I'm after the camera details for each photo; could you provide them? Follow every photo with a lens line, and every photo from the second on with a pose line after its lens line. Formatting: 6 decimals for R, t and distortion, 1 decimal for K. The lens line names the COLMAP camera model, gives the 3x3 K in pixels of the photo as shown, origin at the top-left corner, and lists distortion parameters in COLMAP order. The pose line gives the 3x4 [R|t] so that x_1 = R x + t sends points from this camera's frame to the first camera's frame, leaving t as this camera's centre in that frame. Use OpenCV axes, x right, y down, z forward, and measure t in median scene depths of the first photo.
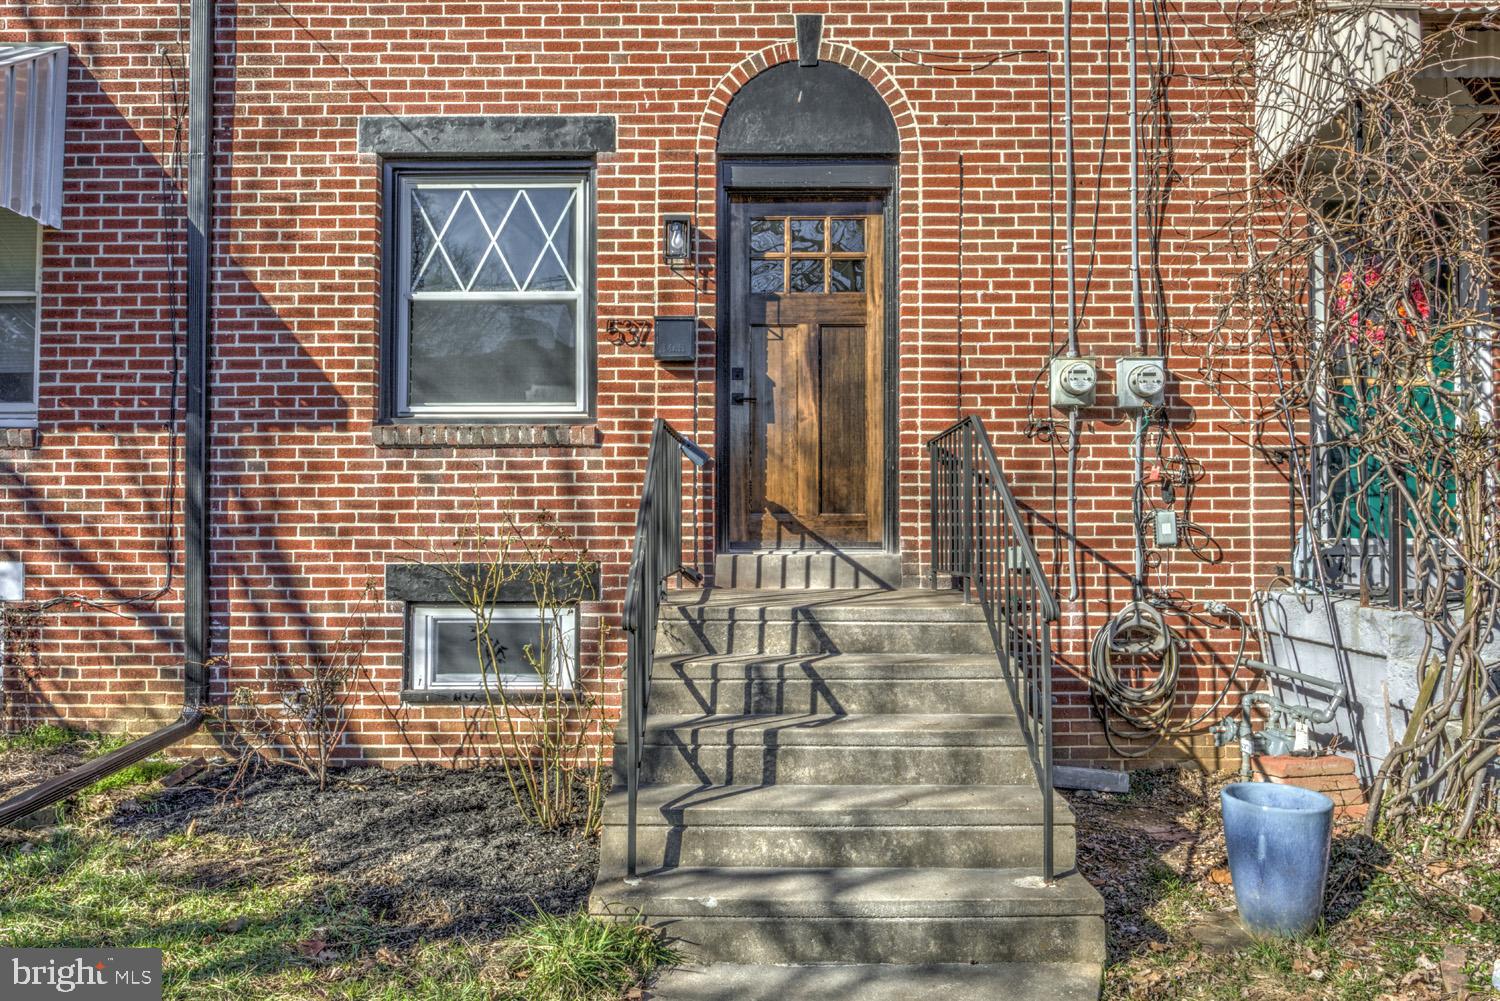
lens RADIAL K [[973.5, 0, 750.0], [0, 973.5, 500.5], [0, 0, 1]] dist [-0.003019, -0.002469]
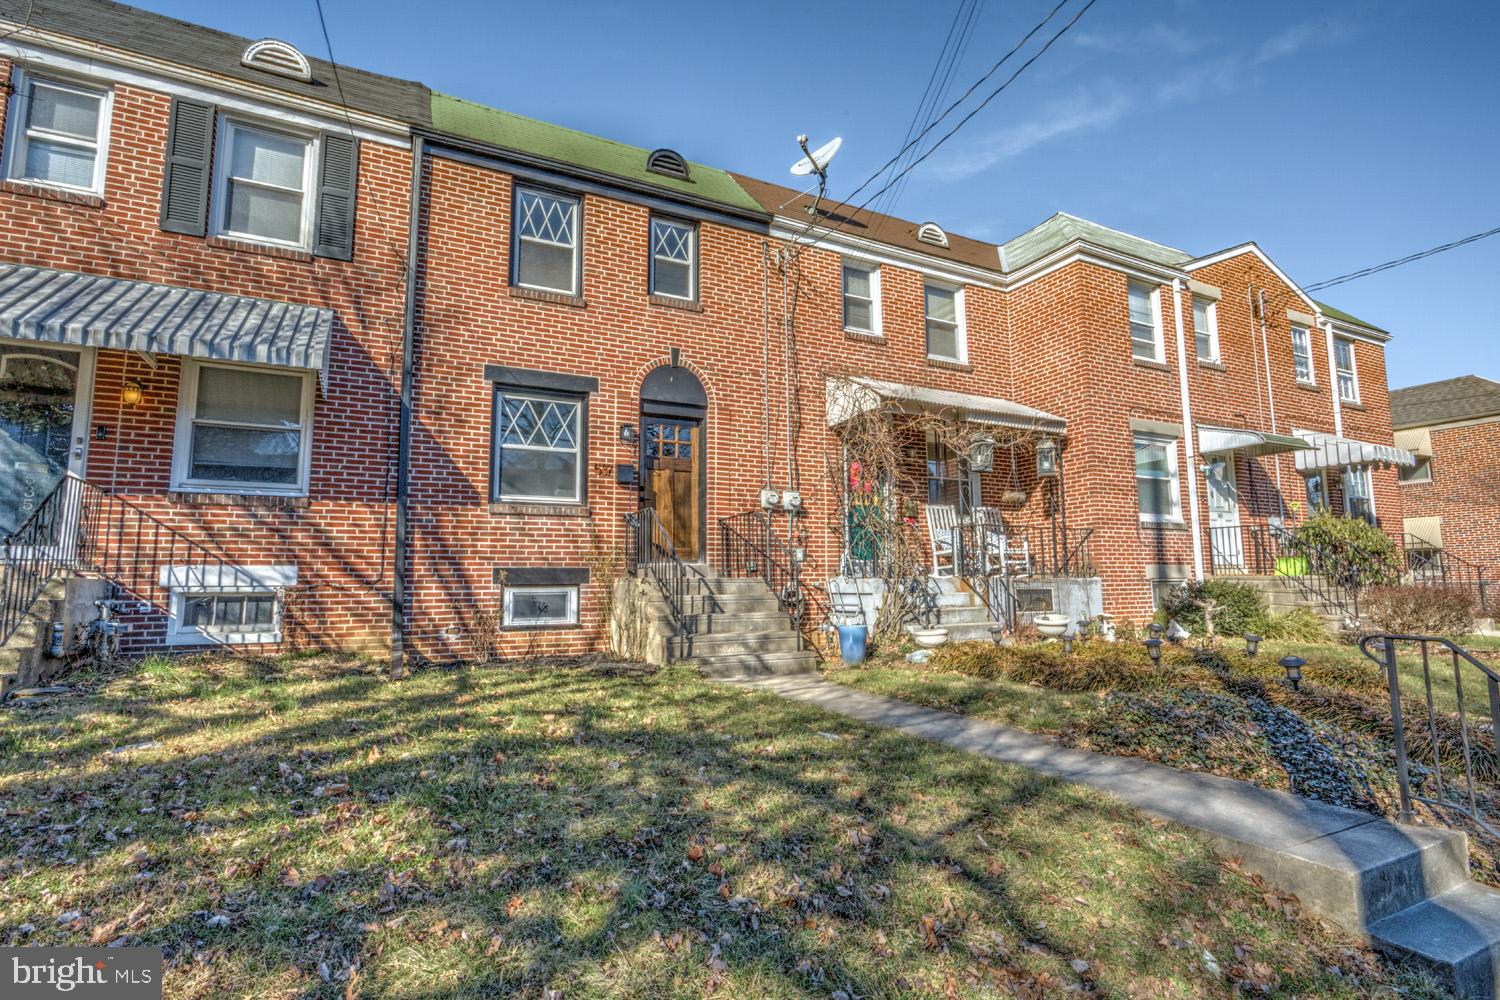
lens RADIAL K [[721.7, 0, 751.8], [0, 721.7, 497.5], [0, 0, 1]] dist [-0.003418, 0.001867]
pose [[0.886464, 0.047651, 0.460337, -0.607825], [-0.004019, 0.995440, -0.095302, 0.060519], [-0.462780, 0.082632, 0.882614, -0.702698]]
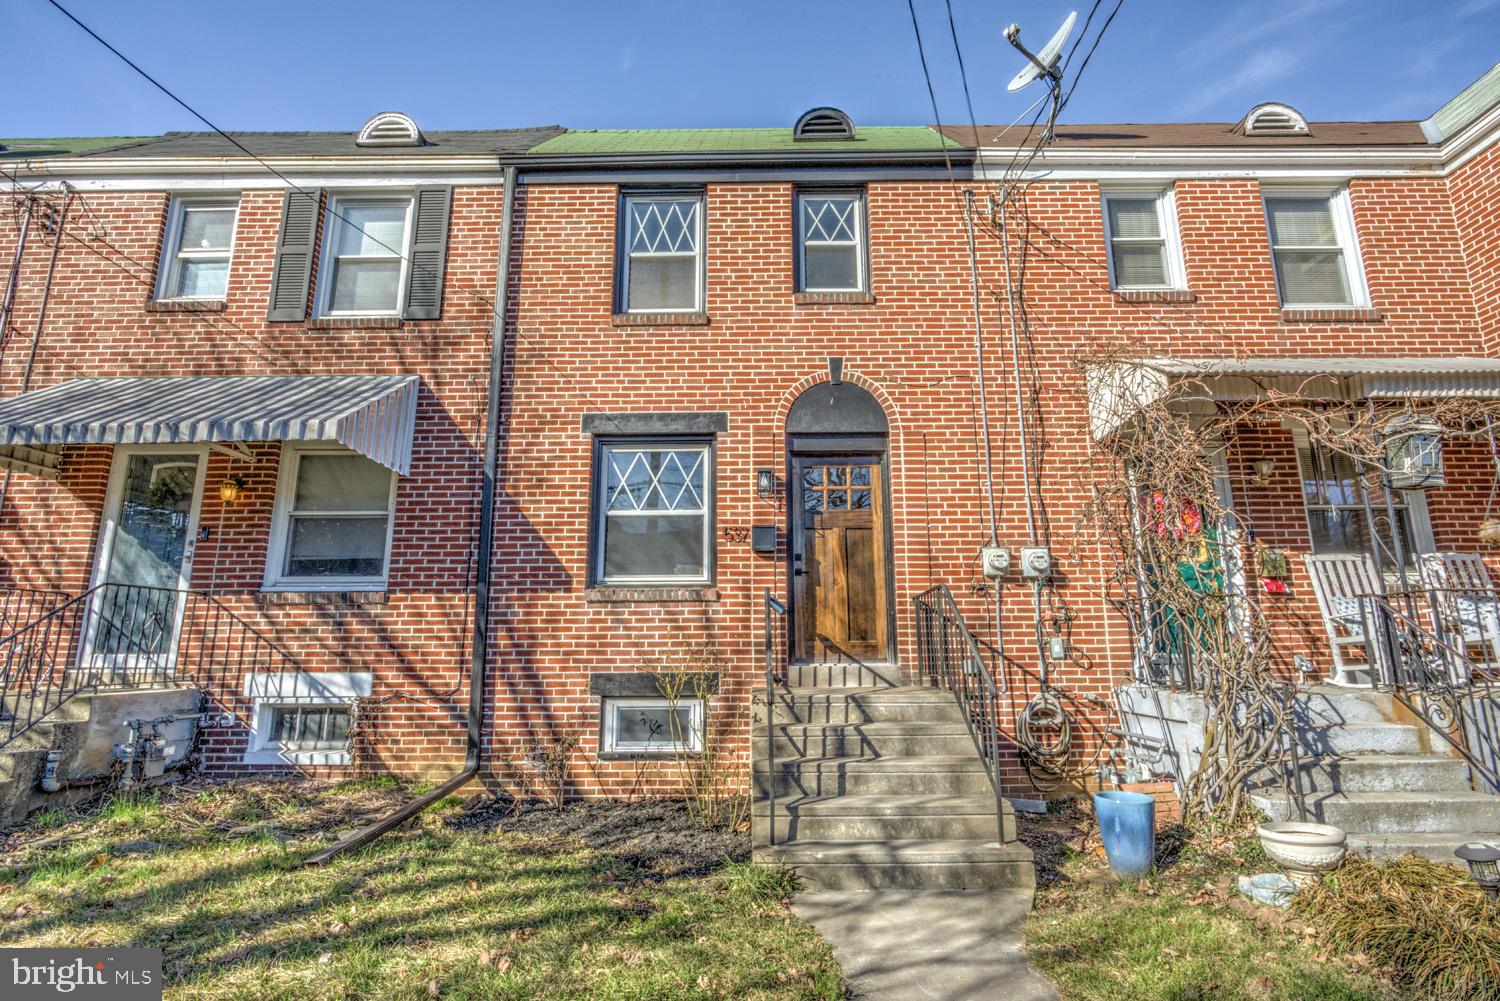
lens RADIAL K [[728.9, 0, 752.2], [0, 728.9, 501.9], [0, 0, 1]] dist [-0.015555, 0.010727]
pose [[0.999985, -0.005326, 0.001541, -0.097354], [0.005514, 0.984451, -0.175572, -0.002745], [-0.000582, 0.175577, 0.984465, -0.274516]]
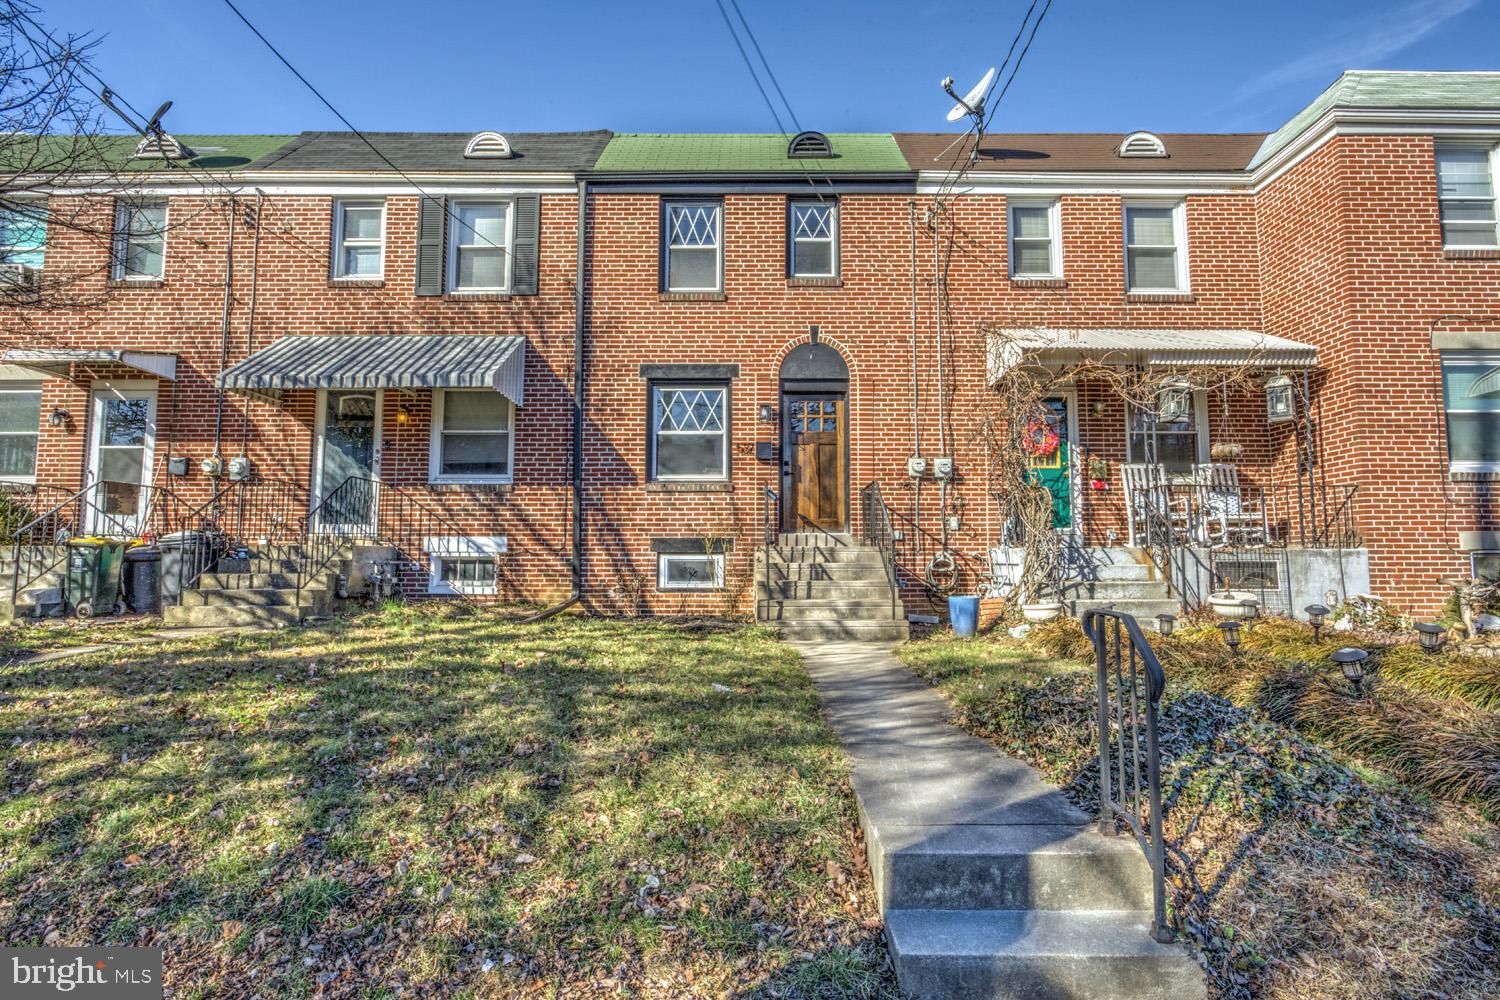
lens RADIAL K [[721.7, 0, 751.8], [0, 721.7, 497.5], [0, 0, 1]] dist [-0.003418, 0.001867]
pose [[0.999904, 0.000914, 0.013830, -0.133003], [-0.000117, 0.998345, -0.057513, 0.068230], [-0.013859, 0.057505, 0.998249, -0.895204]]
